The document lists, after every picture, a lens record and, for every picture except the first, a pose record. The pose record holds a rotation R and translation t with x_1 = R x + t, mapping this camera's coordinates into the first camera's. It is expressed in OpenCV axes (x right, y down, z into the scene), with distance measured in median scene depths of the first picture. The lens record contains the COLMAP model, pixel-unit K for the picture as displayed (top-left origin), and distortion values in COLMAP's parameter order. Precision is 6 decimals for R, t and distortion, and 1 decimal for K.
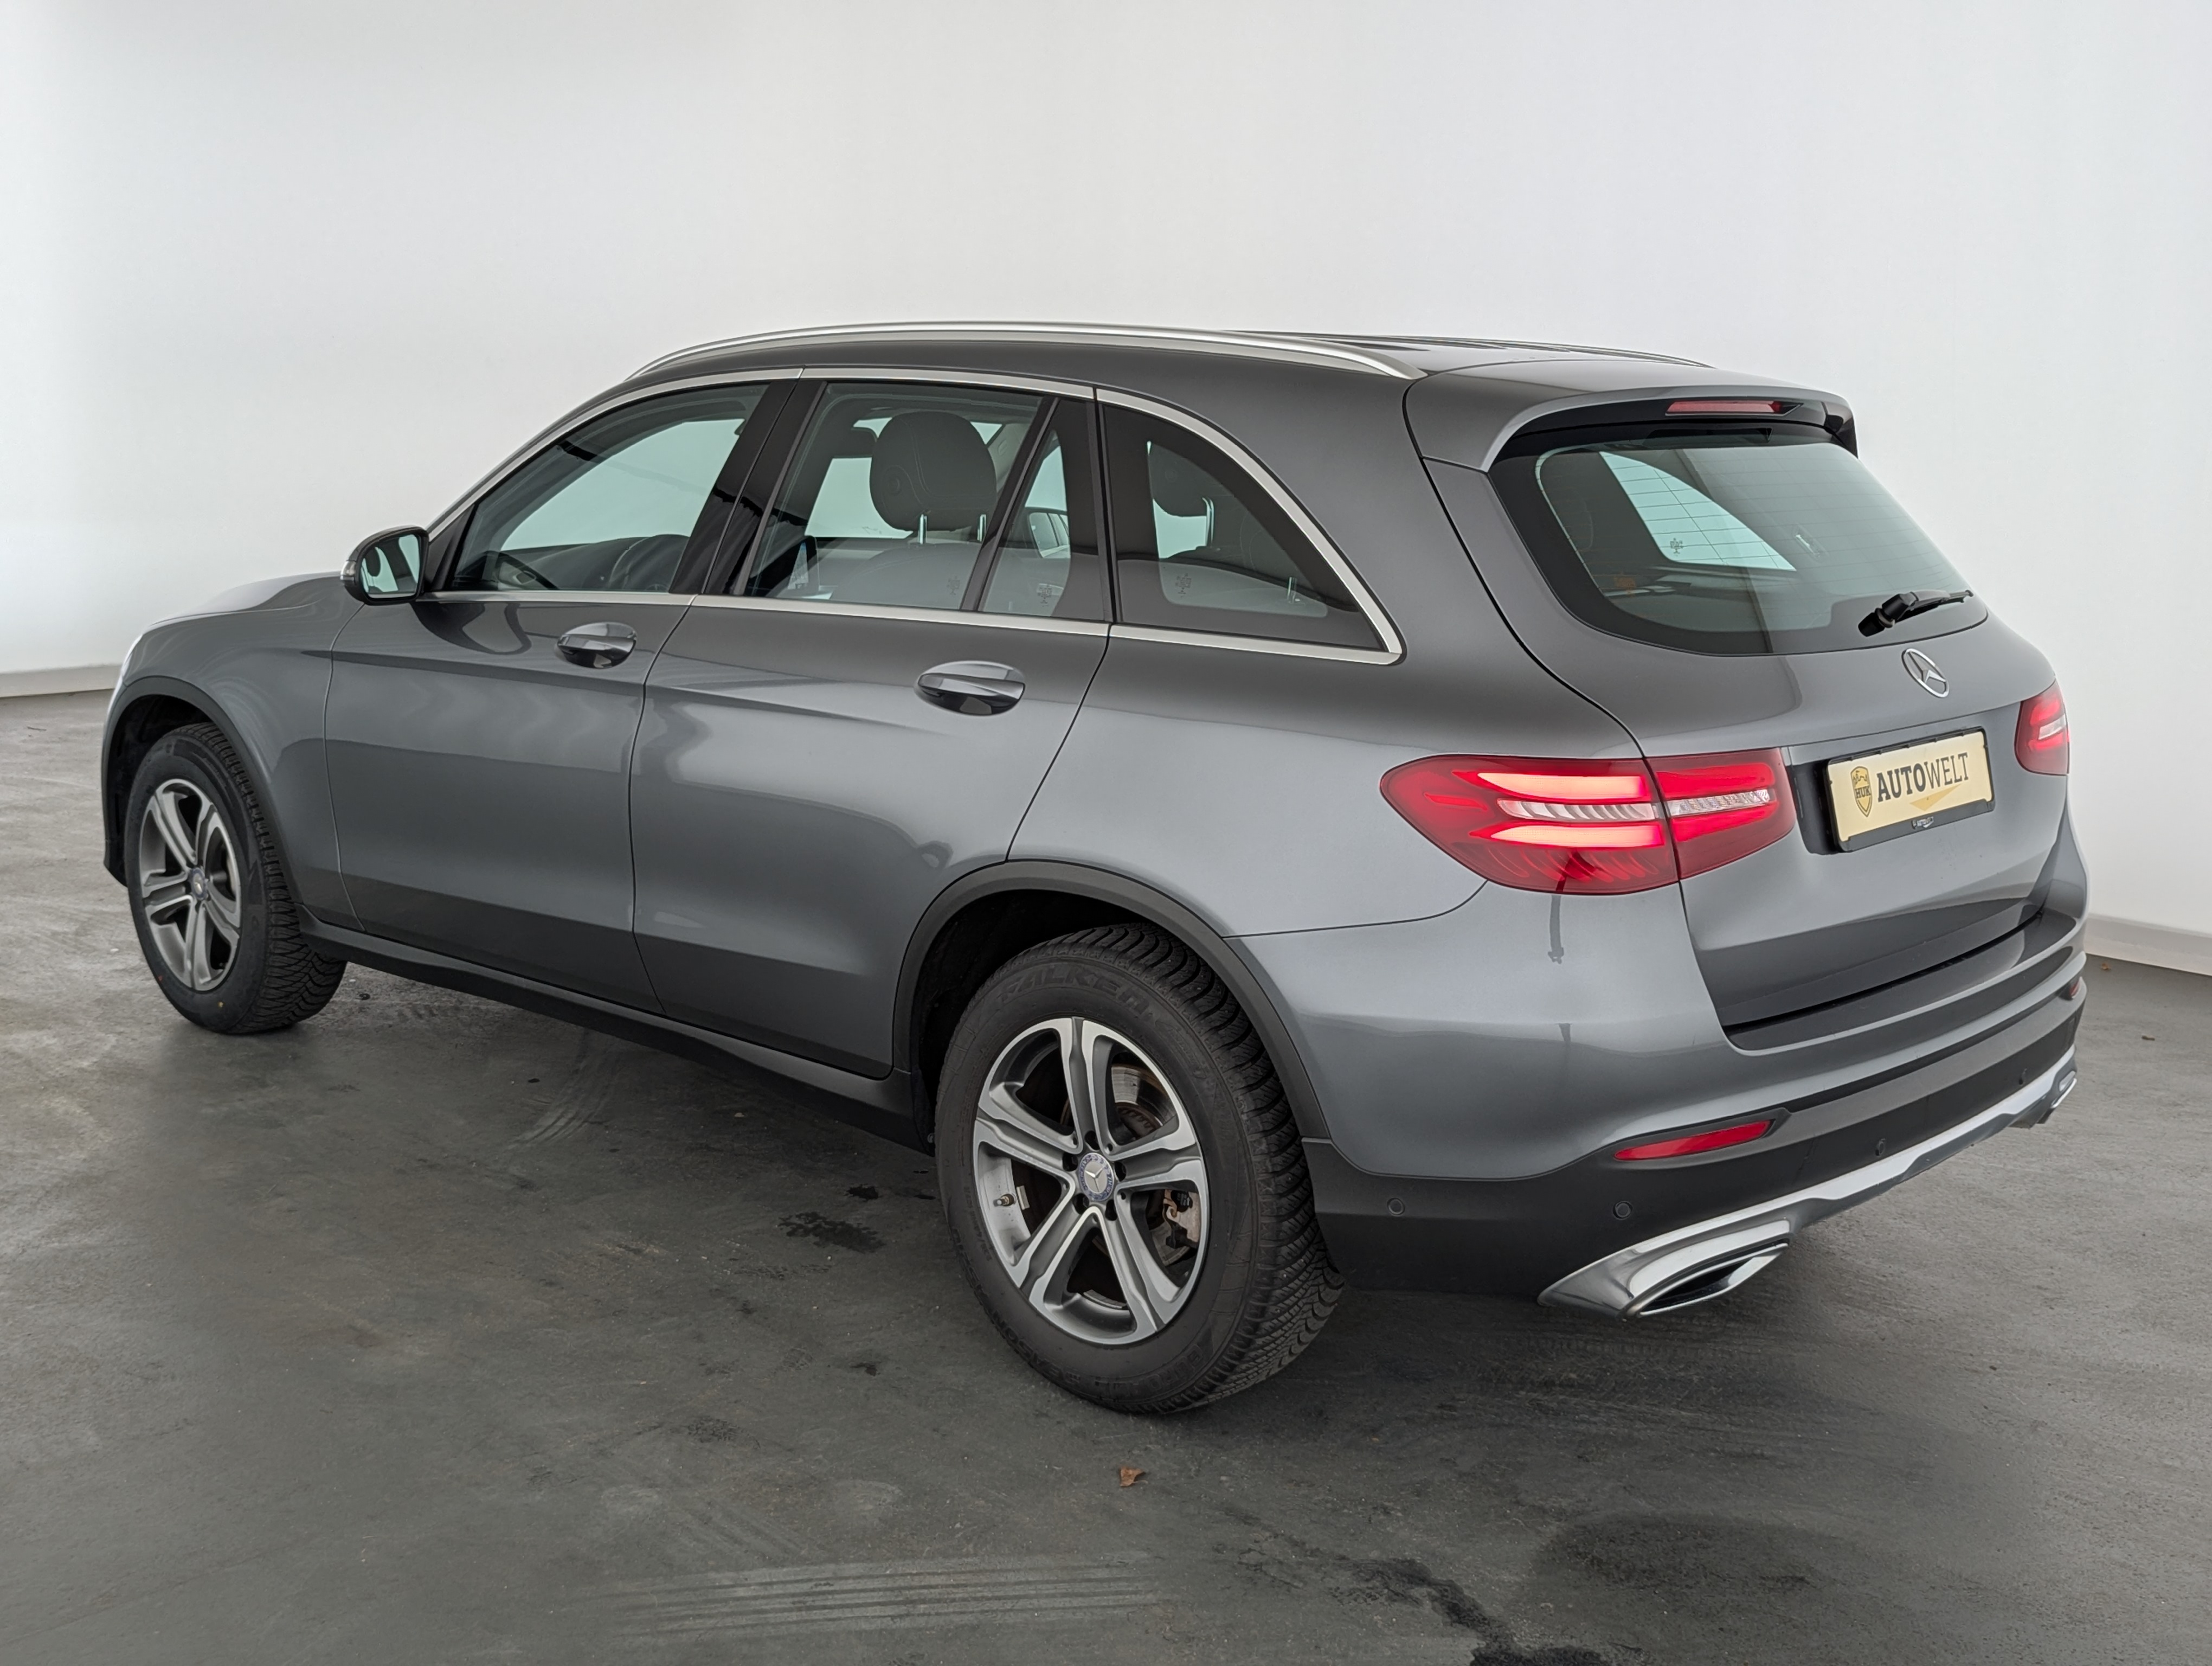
lens RADIAL K [[2372.0, 0, 1143.5], [0, 2372.0, 831.5], [0, 0, 1]] dist [0.056091, 0.005796]
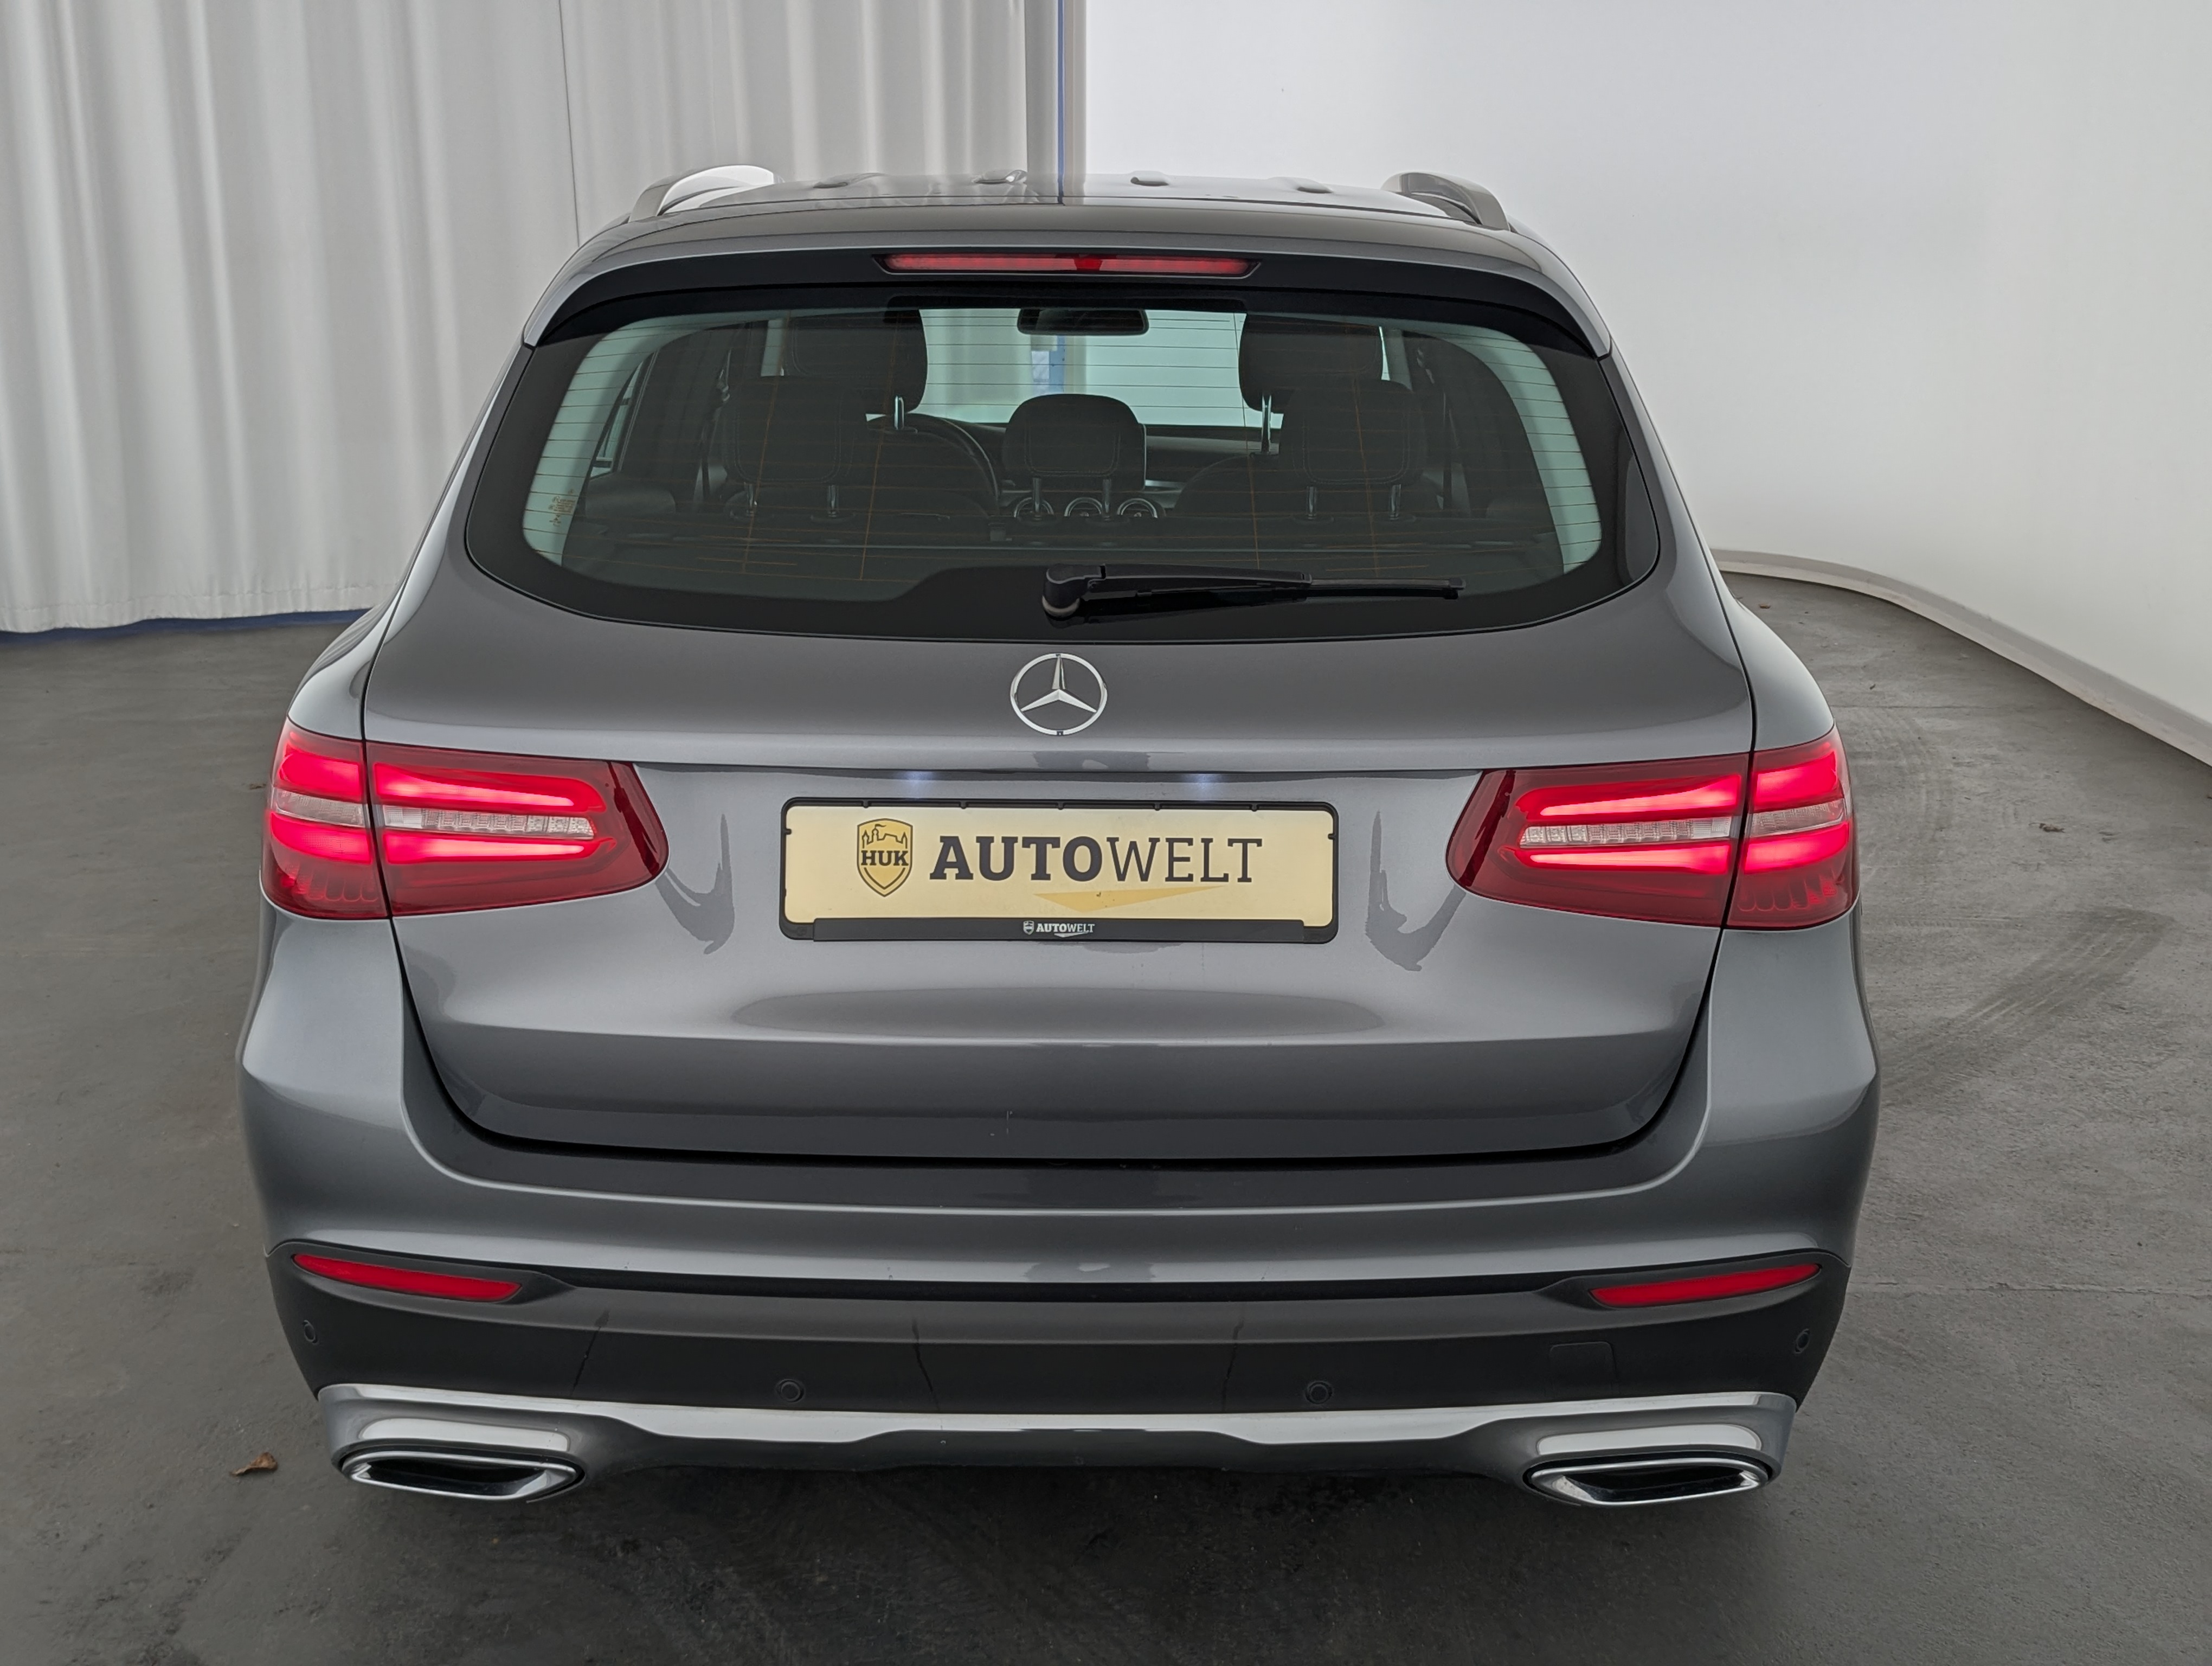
lens RADIAL K [[2372.0, 0, 1143.5], [0, 2372.0, 831.5], [0, 0, 1]] dist [0.056091, 0.005796]
pose [[0.684570, 0.169825, -0.708889, 0.784910], [-0.134968, 0.985198, 0.105681, -0.098842], [0.716343, 0.023331, 0.697358, 0.579192]]
